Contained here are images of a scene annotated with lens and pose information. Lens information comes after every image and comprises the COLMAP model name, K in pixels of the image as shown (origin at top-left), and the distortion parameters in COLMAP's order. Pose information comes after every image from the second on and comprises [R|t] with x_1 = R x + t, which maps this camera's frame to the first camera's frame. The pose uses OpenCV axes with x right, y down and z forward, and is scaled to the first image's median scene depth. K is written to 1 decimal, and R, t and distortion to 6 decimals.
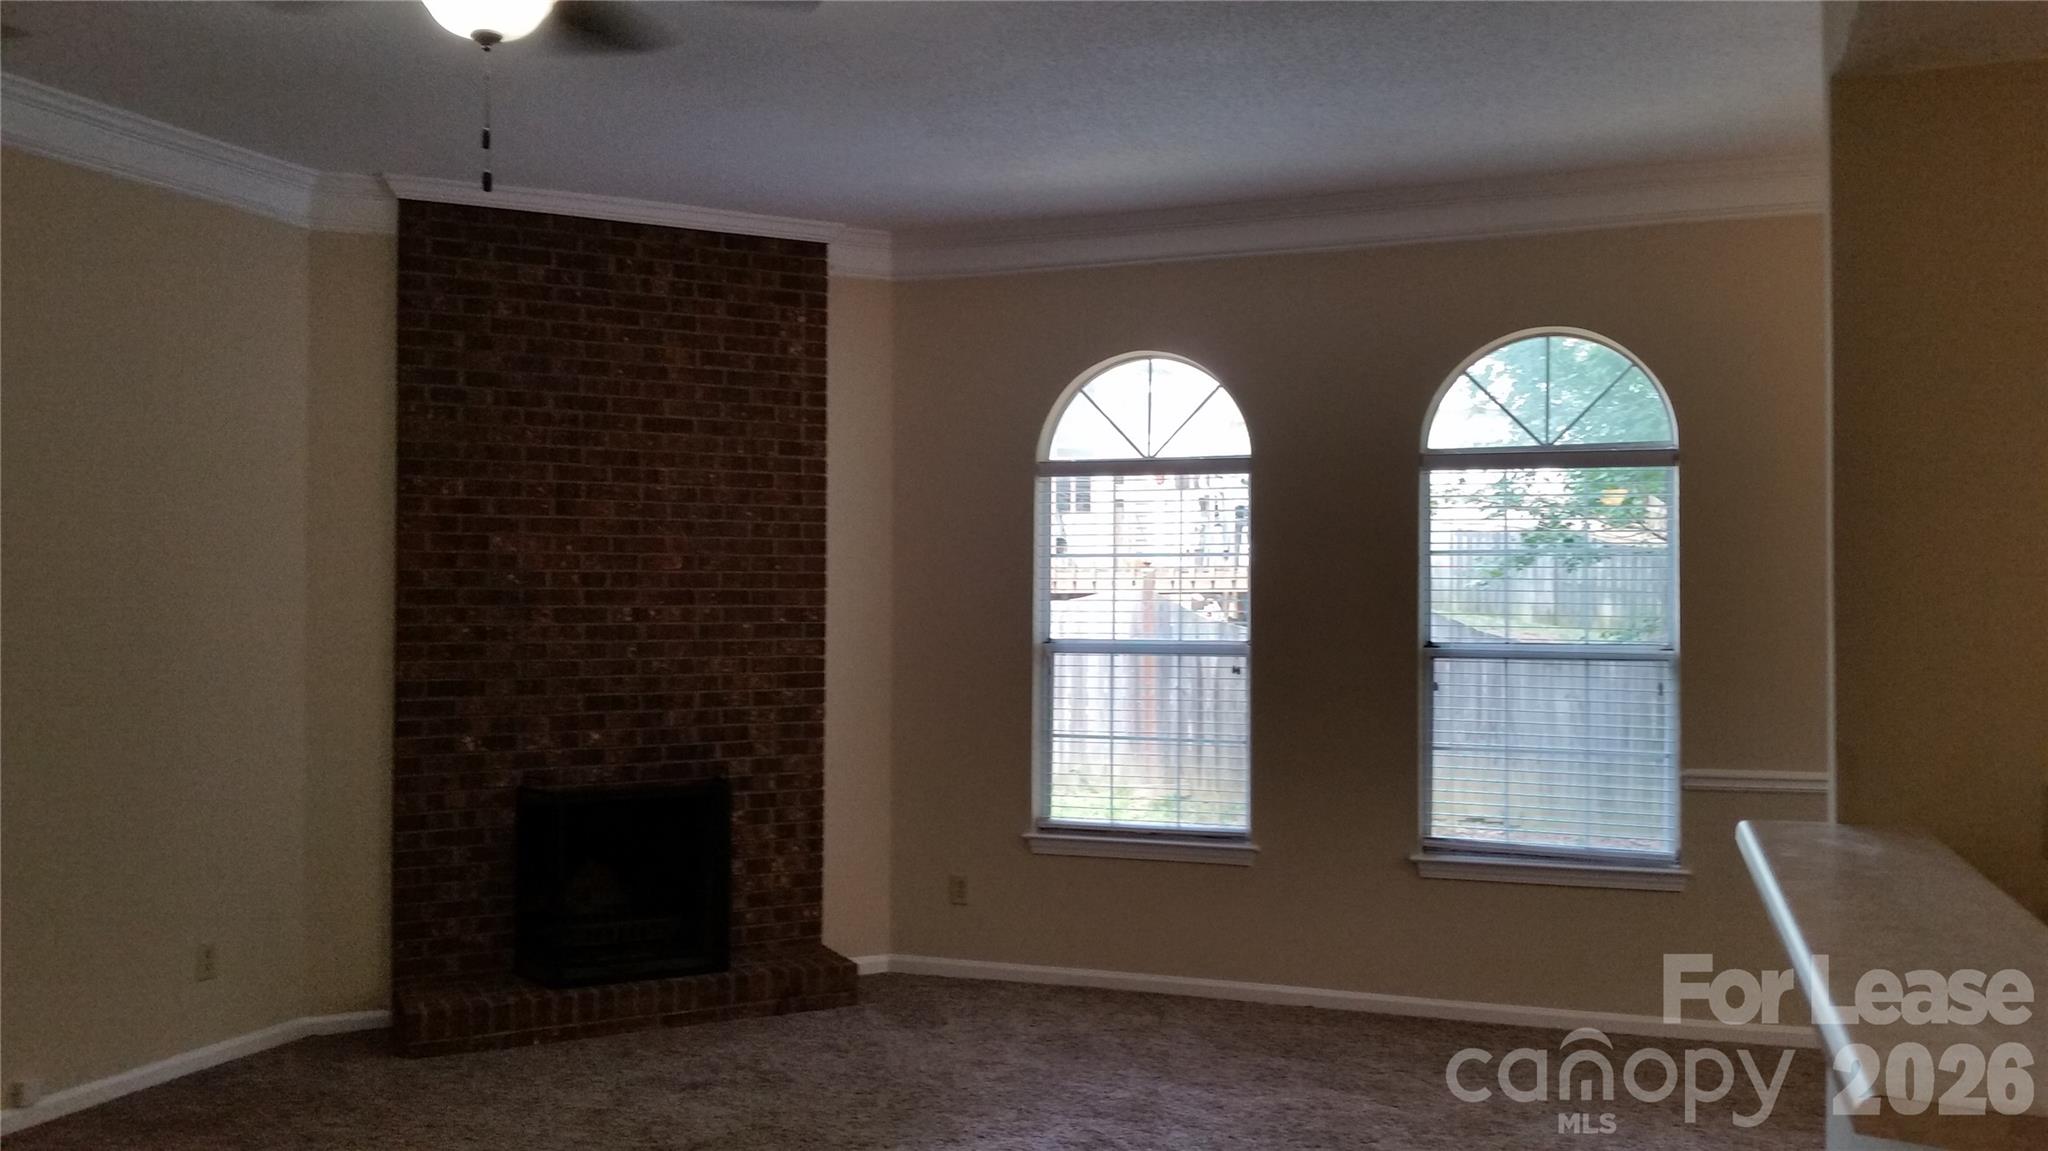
lens RADIAL K [[1687.0, 0, 1024.0], [0, 1687.0, 575.5], [0, 0, 1]] dist [0.171124, -0.321092]
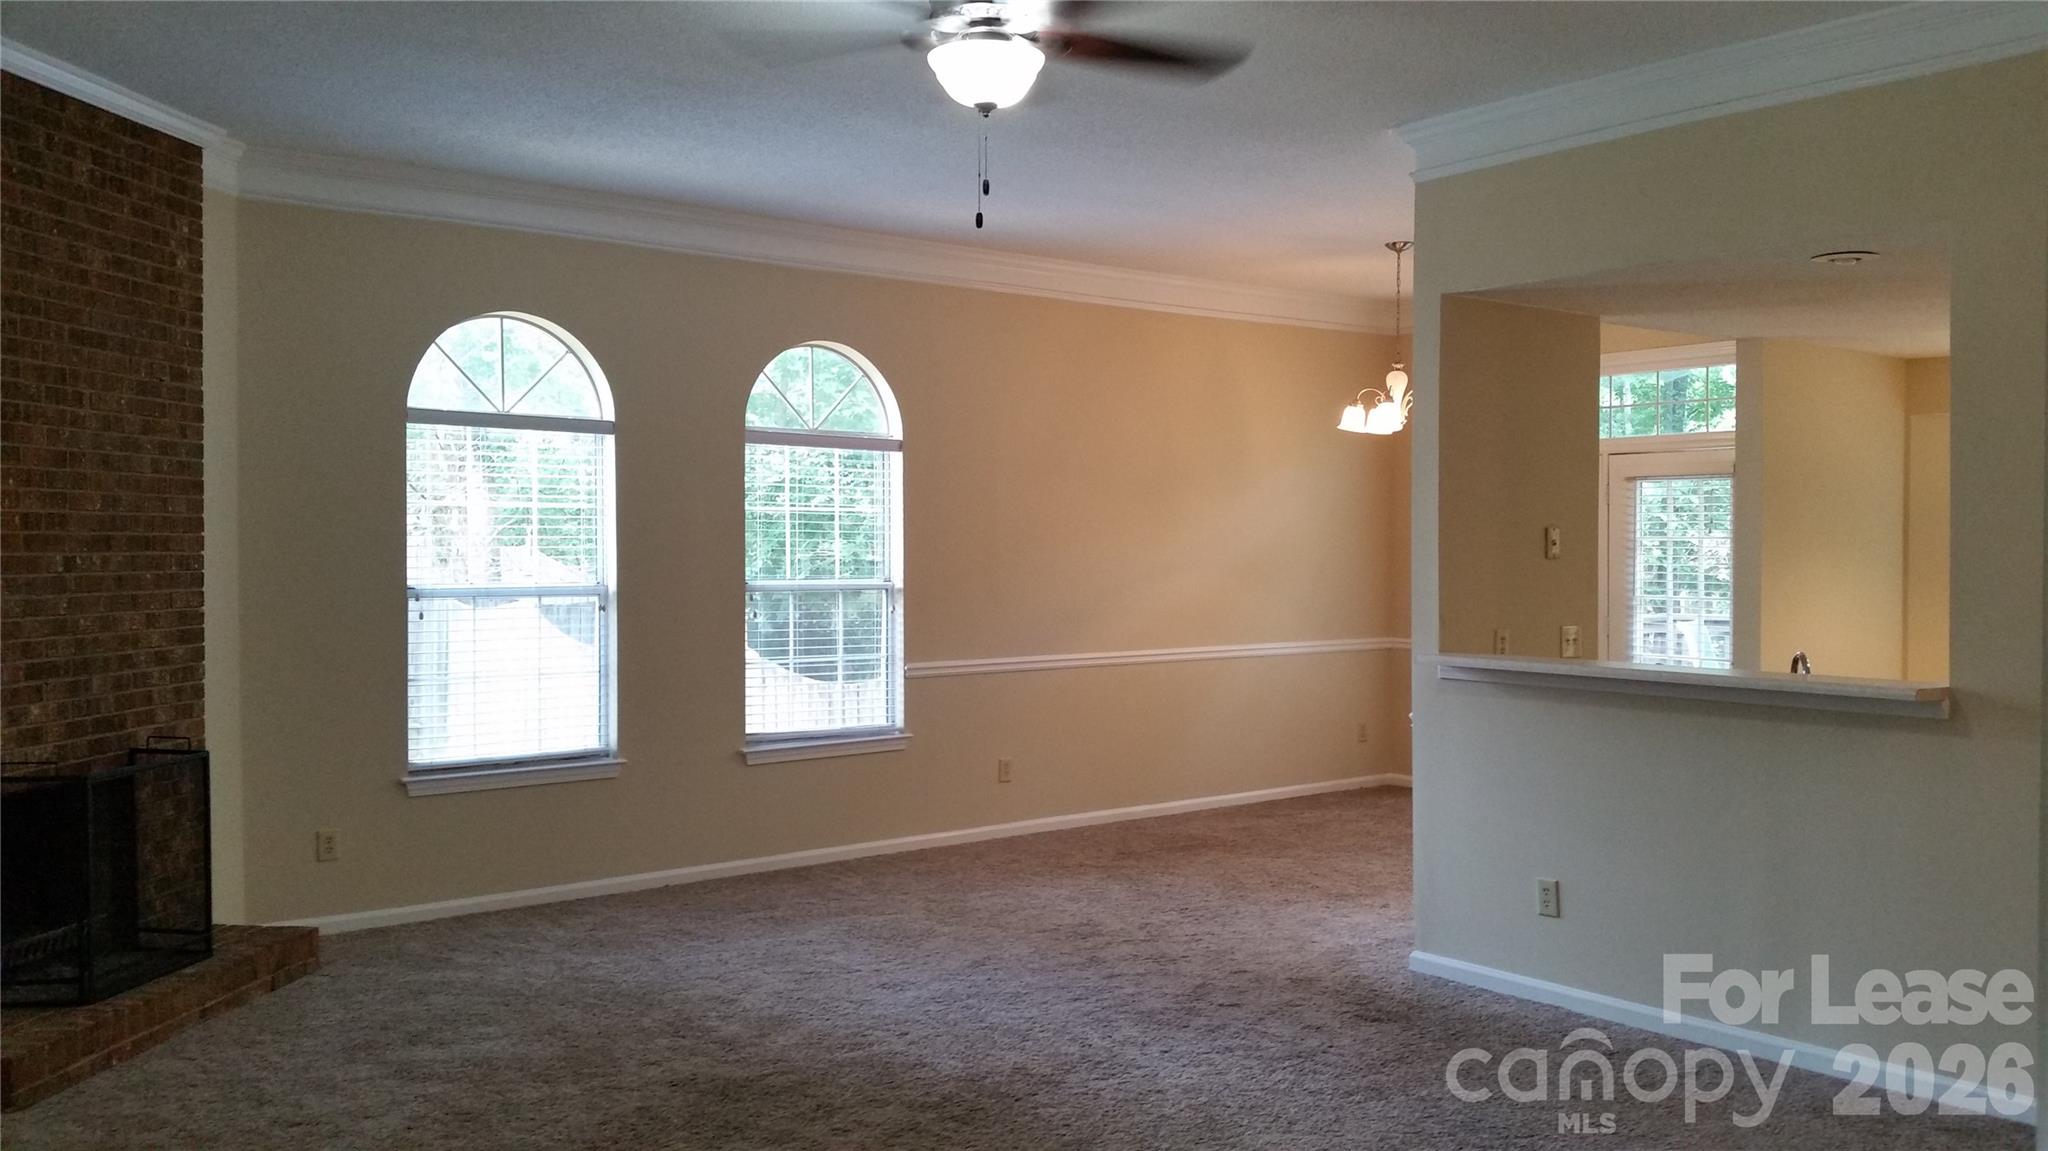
lens RADIAL K [[1687.0, 0, 1024.0], [0, 1687.0, 575.5], [0, 0, 1]] dist [0.171124, -0.321092]
pose [[0.539118, -0.014427, 0.842107, -0.669949], [-0.014158, 0.999557, 0.026188, -0.000054], [-0.842111, -0.026041, 0.538675, 0.144210]]
